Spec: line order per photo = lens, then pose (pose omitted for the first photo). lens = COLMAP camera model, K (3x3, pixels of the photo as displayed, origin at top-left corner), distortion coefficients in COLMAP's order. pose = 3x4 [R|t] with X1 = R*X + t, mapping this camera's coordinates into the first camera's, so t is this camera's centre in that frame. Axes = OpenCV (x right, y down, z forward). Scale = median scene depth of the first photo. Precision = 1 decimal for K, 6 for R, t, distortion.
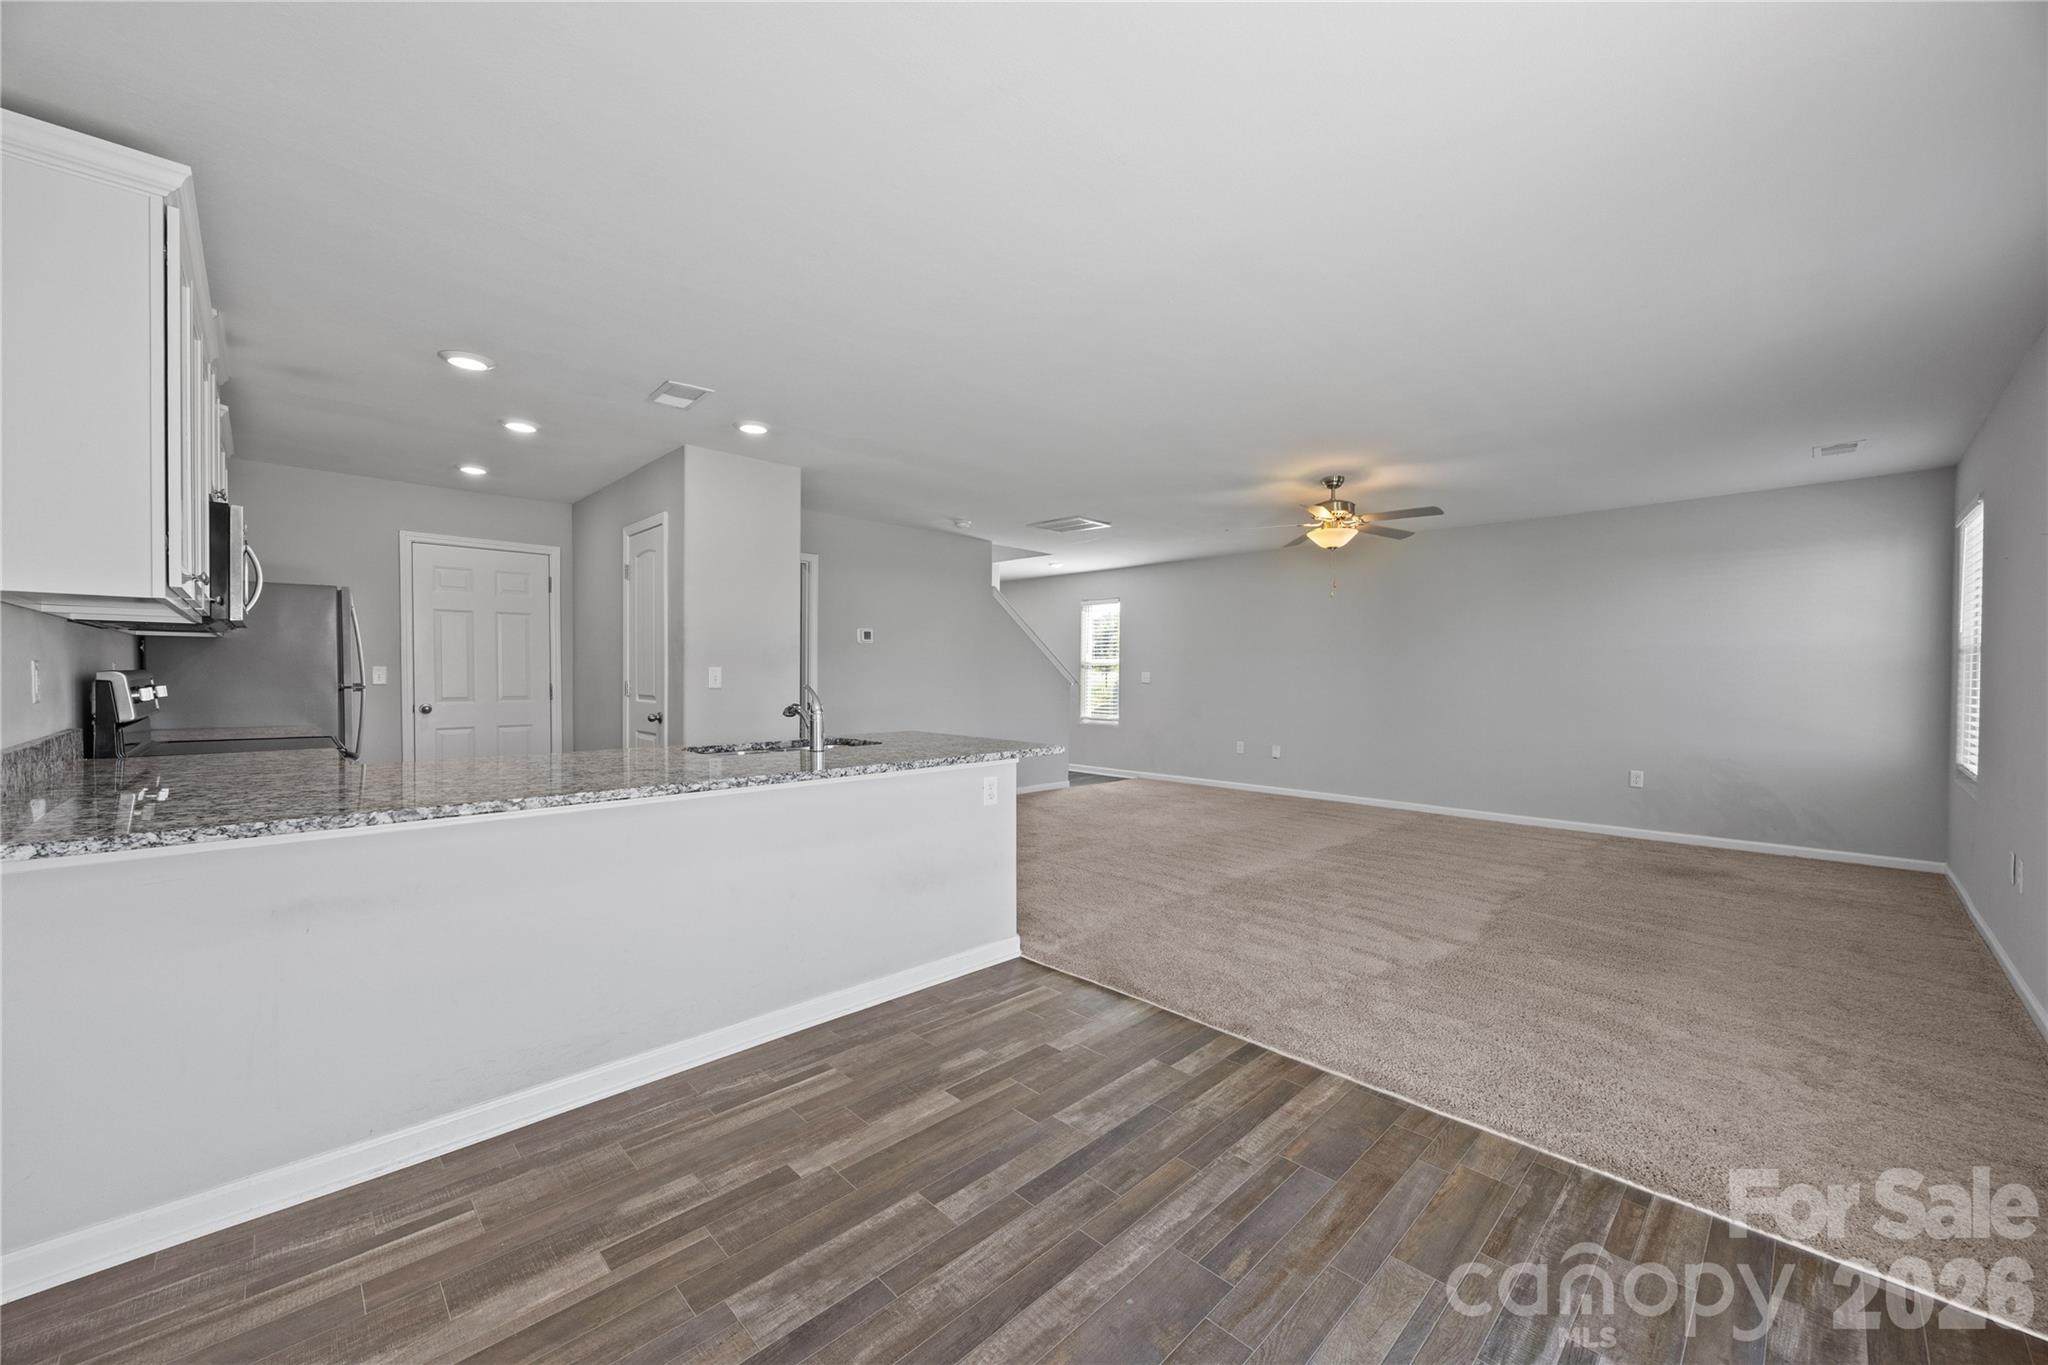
lens RADIAL K [[787.7, 0, 1027.0], [0, 787.7, 681.4], [0, 0, 1]] dist [-0.000078, 0.000037]
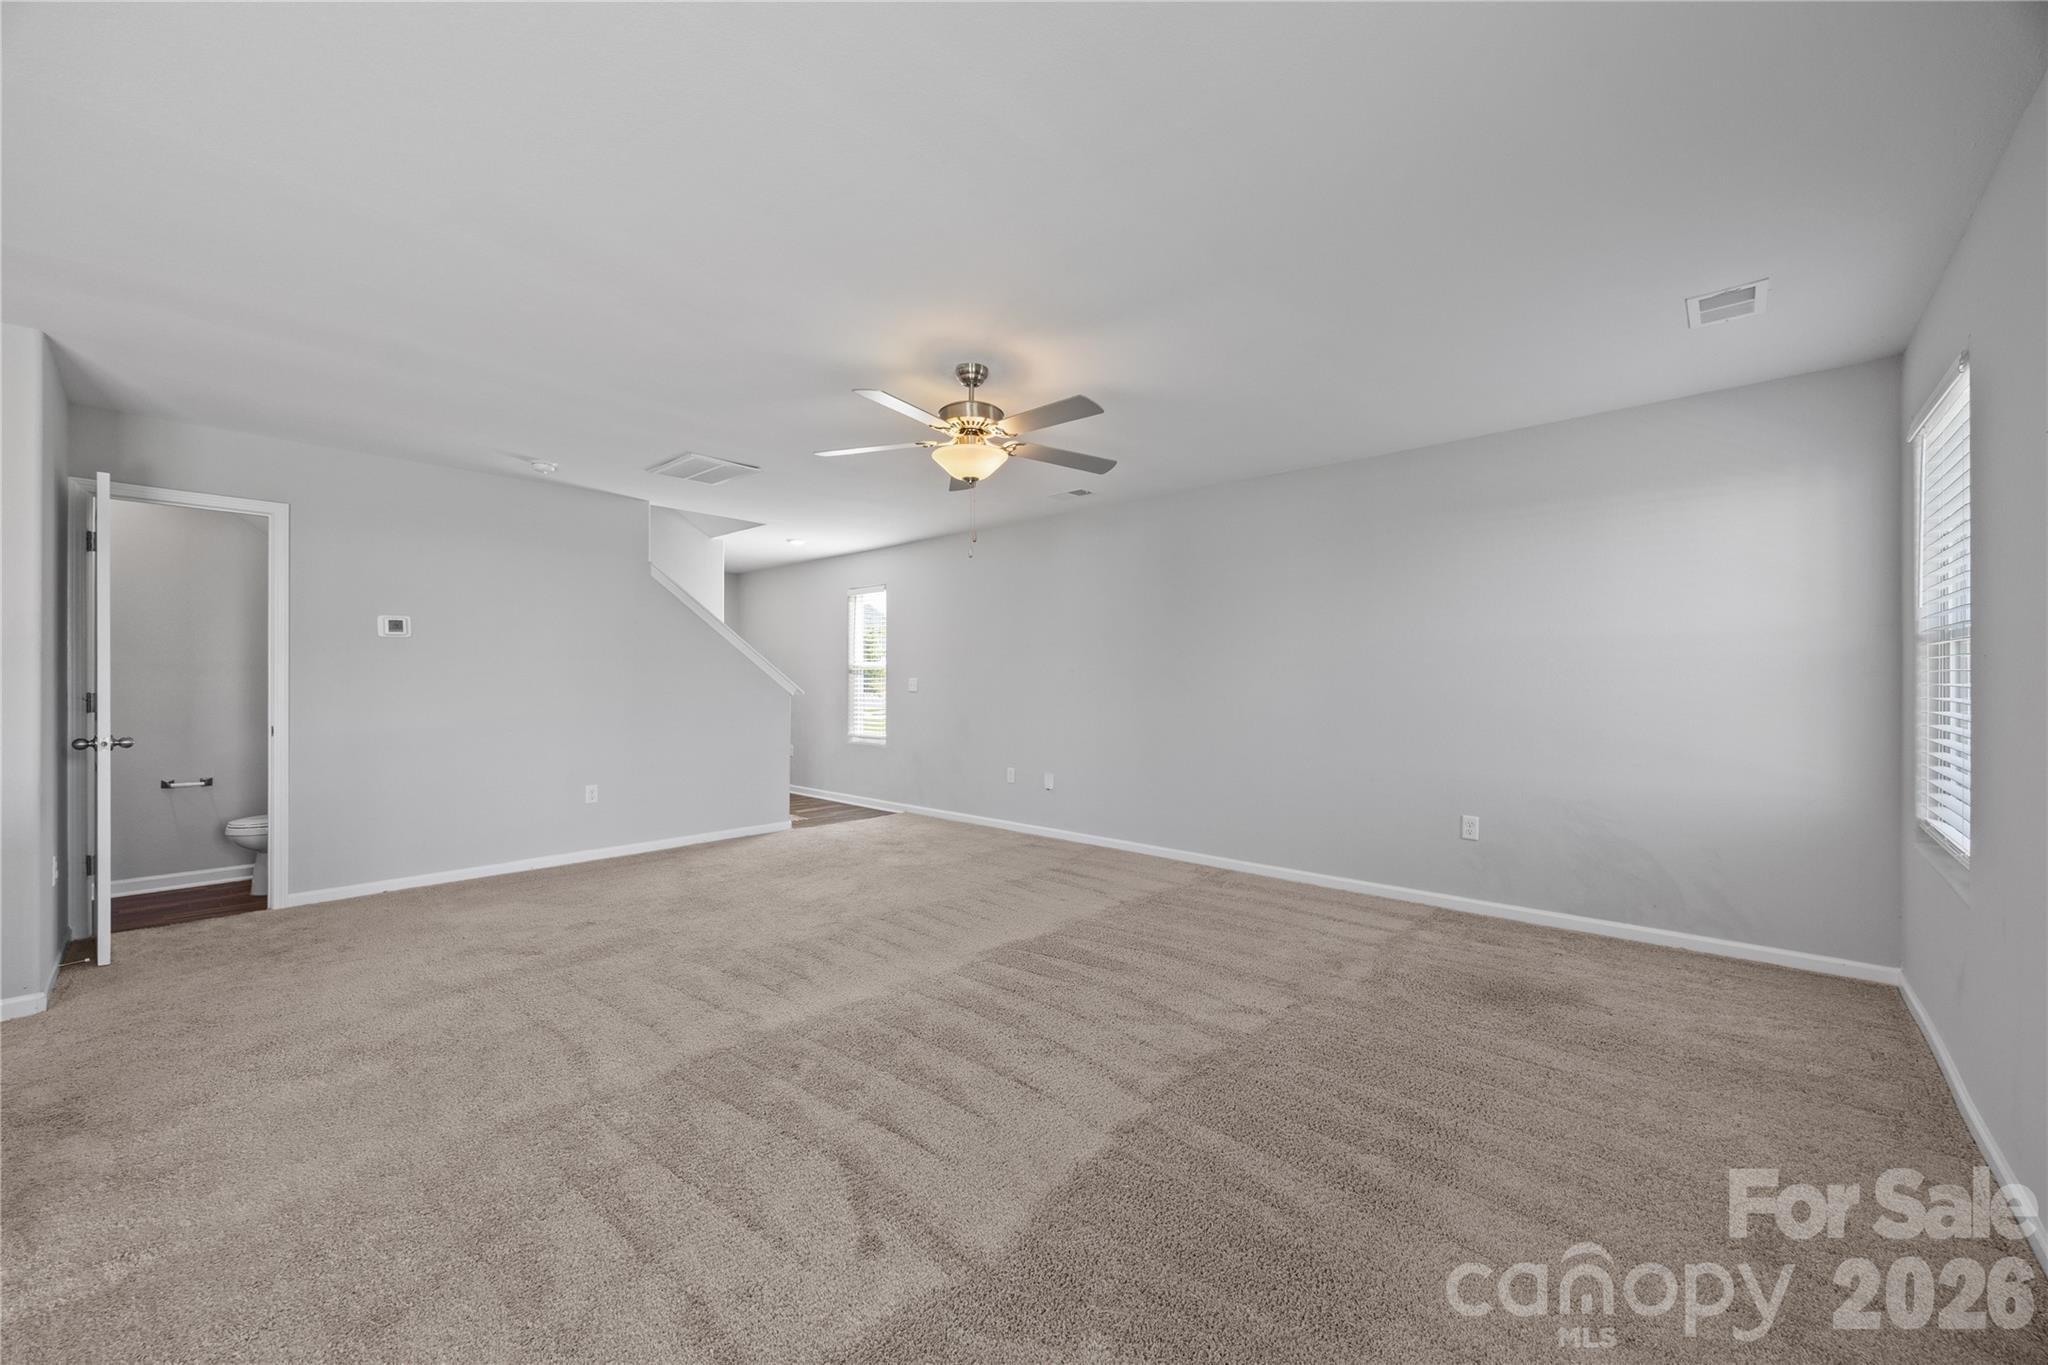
lens RADIAL K [[787.7, 0, 1021.8], [0, 787.7, 682.3], [0, 0, 1]] dist [-0.000078, 0.000037]
pose [[0.998683, -0.002441, 0.051255, 0.212303], [0.002880, 0.999960, -0.008478, -0.000585], [-0.051232, 0.008615, 0.998650, 0.196528]]
